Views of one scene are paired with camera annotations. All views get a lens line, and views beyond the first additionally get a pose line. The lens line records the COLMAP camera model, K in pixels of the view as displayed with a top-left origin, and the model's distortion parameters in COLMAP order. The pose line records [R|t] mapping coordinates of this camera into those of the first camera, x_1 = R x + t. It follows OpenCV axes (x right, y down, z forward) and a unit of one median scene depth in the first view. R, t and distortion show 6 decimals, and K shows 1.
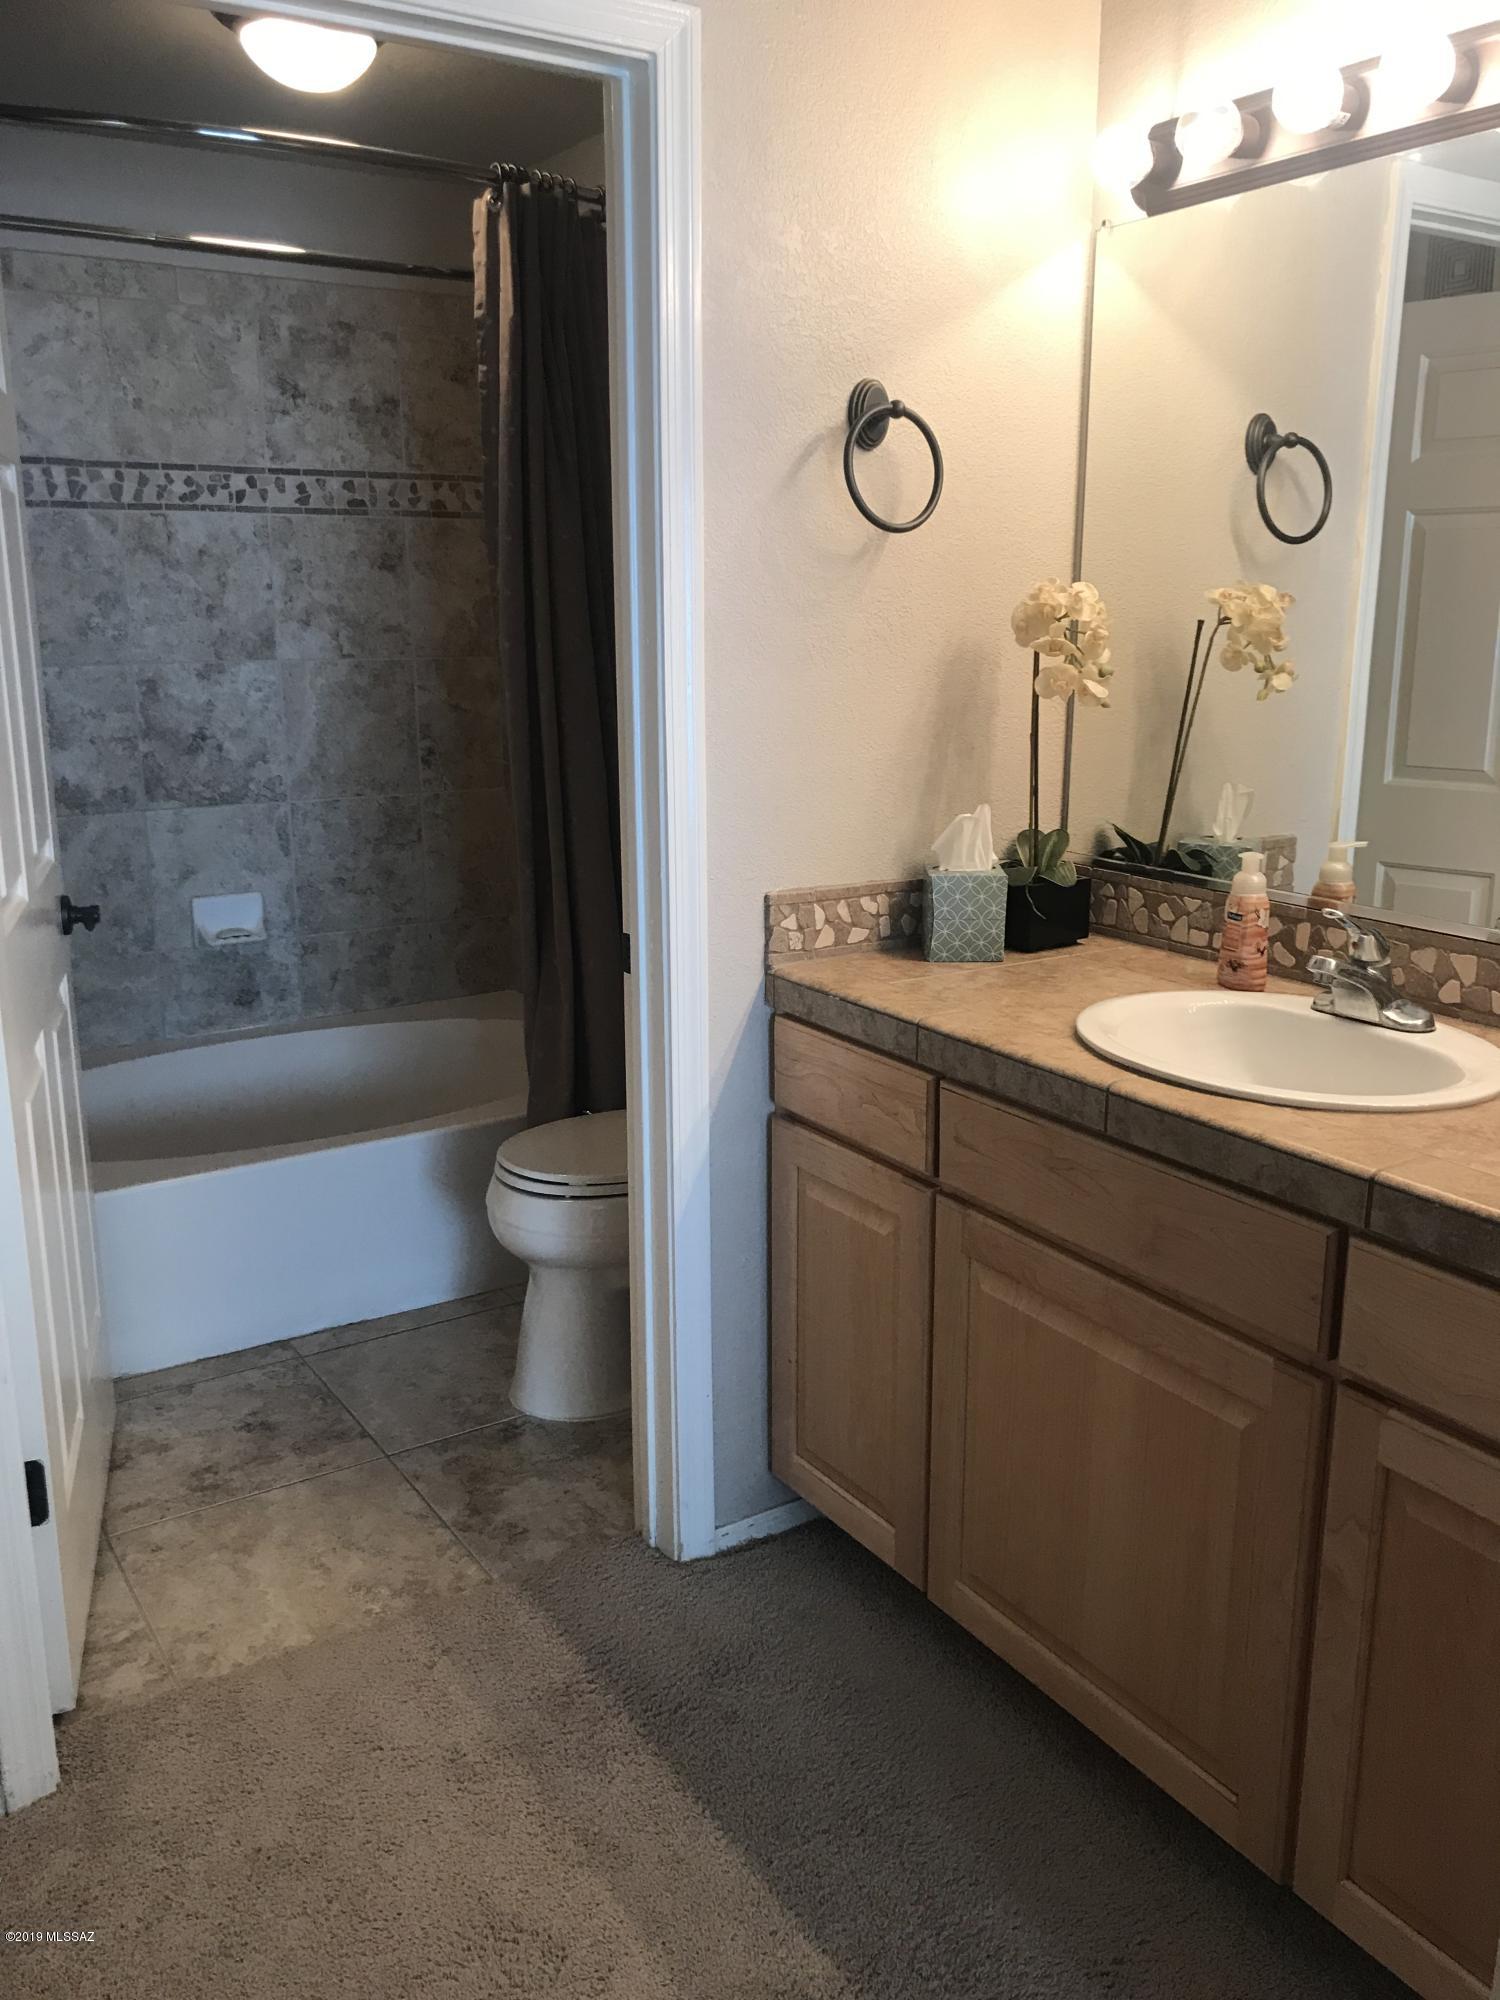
lens RADIAL K [[1637.8, 0, 752.5], [0, 1637.8, 999.2], [0, 0, 1]] dist [0.022878, -0.031508]
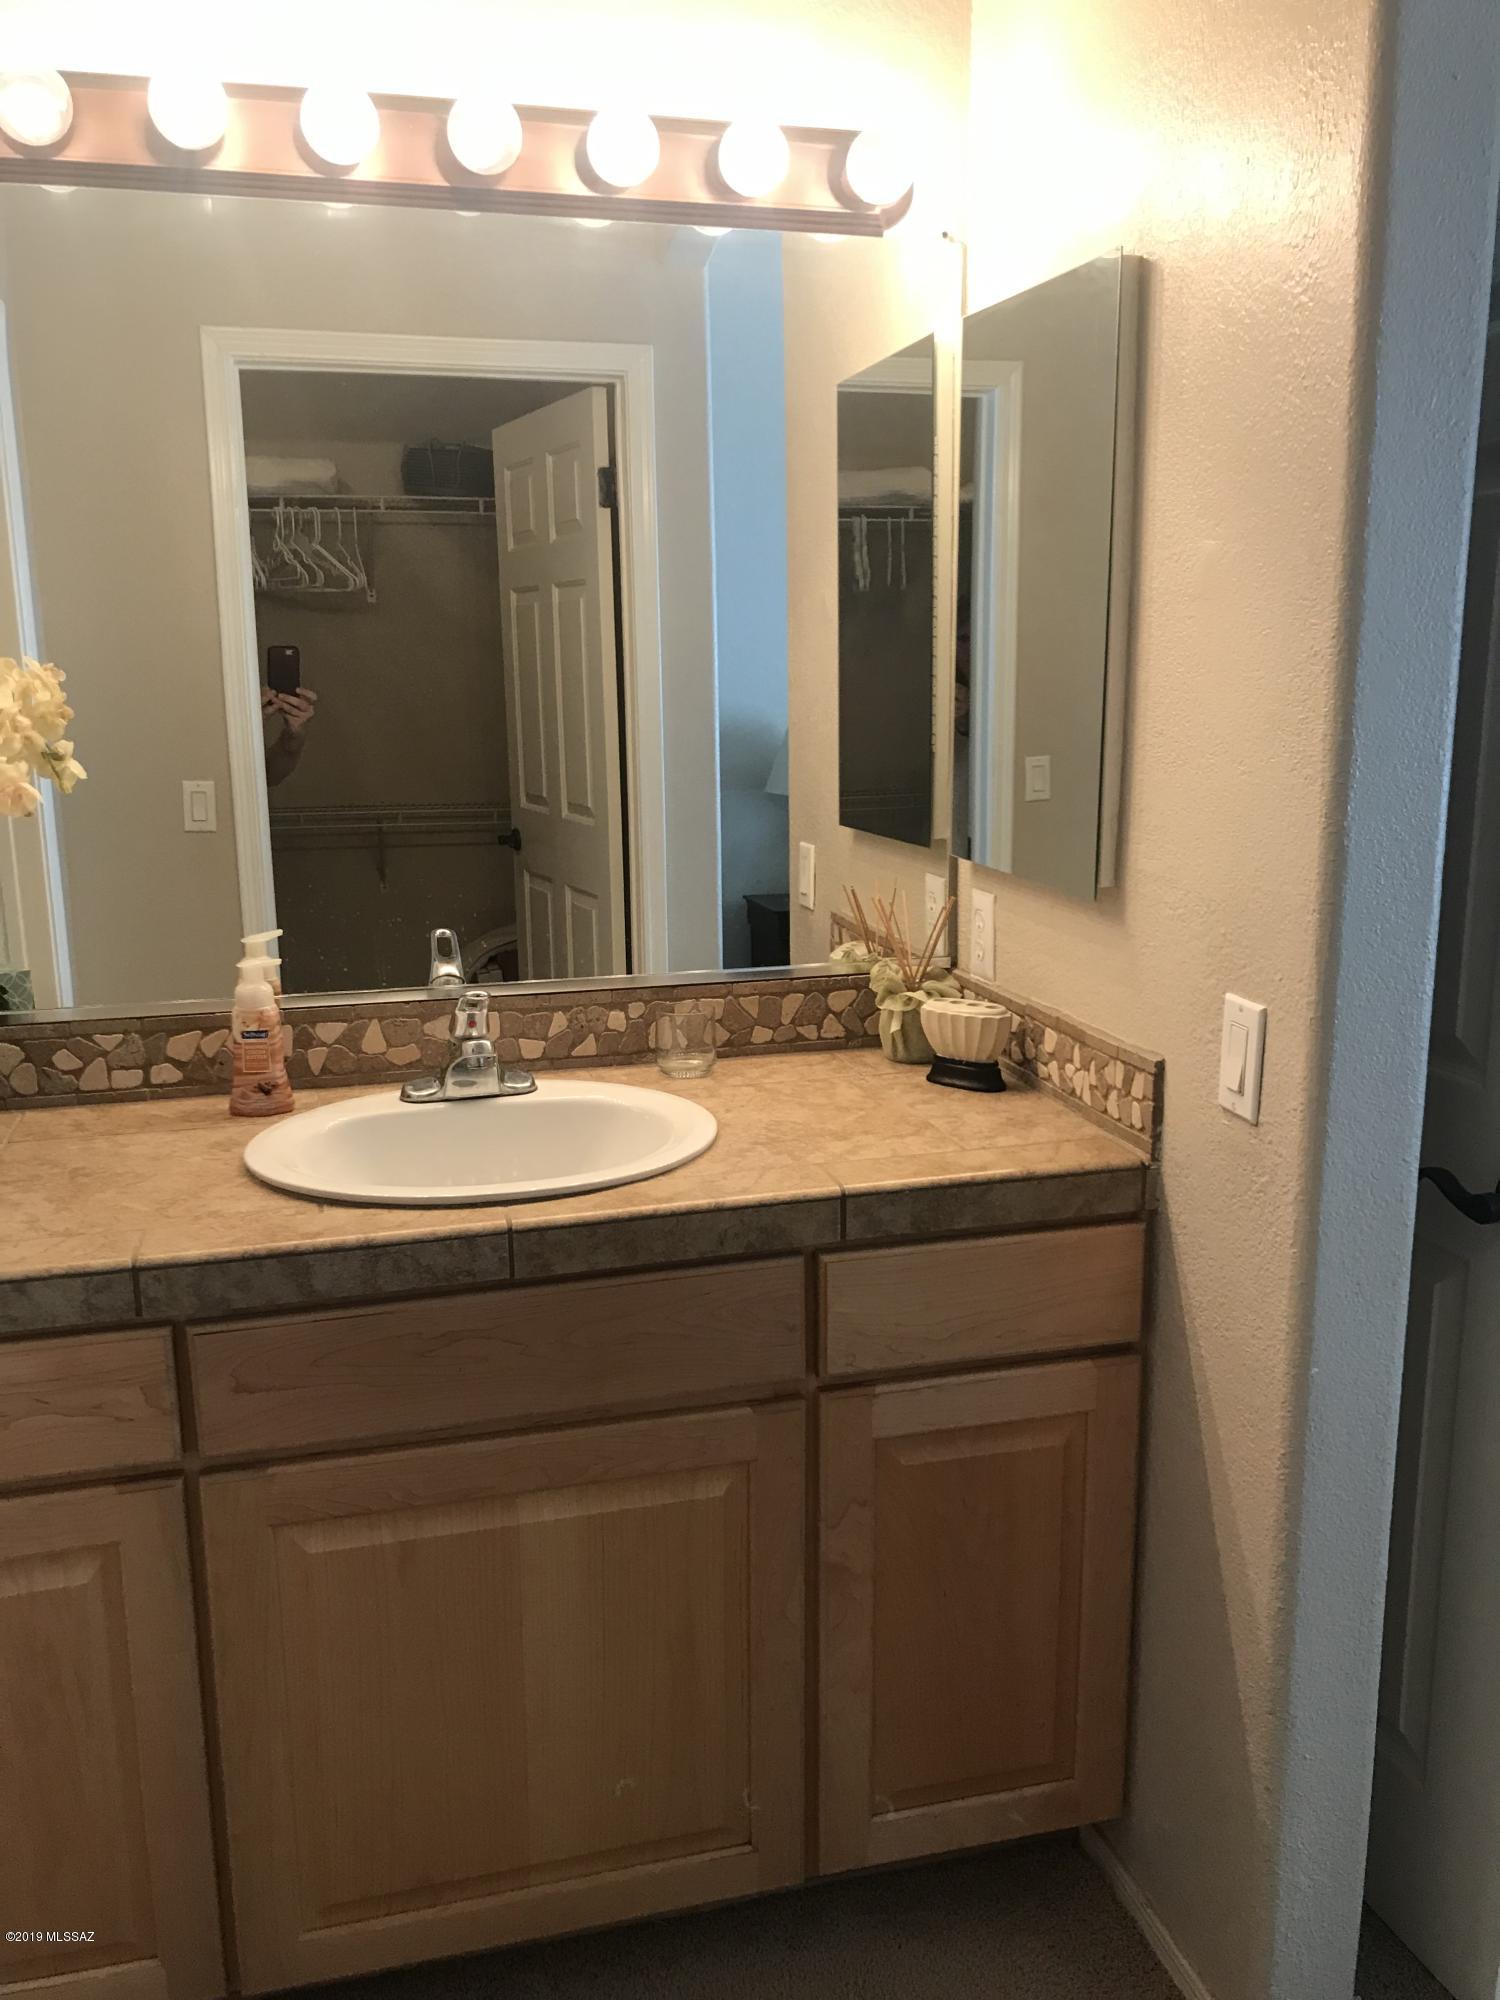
lens RADIAL K [[1637.8, 0, 764.9], [0, 1637.8, 994.6], [0, 0, 1]] dist [0.022878, -0.031508]
pose [[0.287142, -0.199525, 0.936877, -0.502175], [0.234325, 0.962981, 0.133266, -0.140188], [-0.928785, 0.181268, 0.323266, 0.522794]]
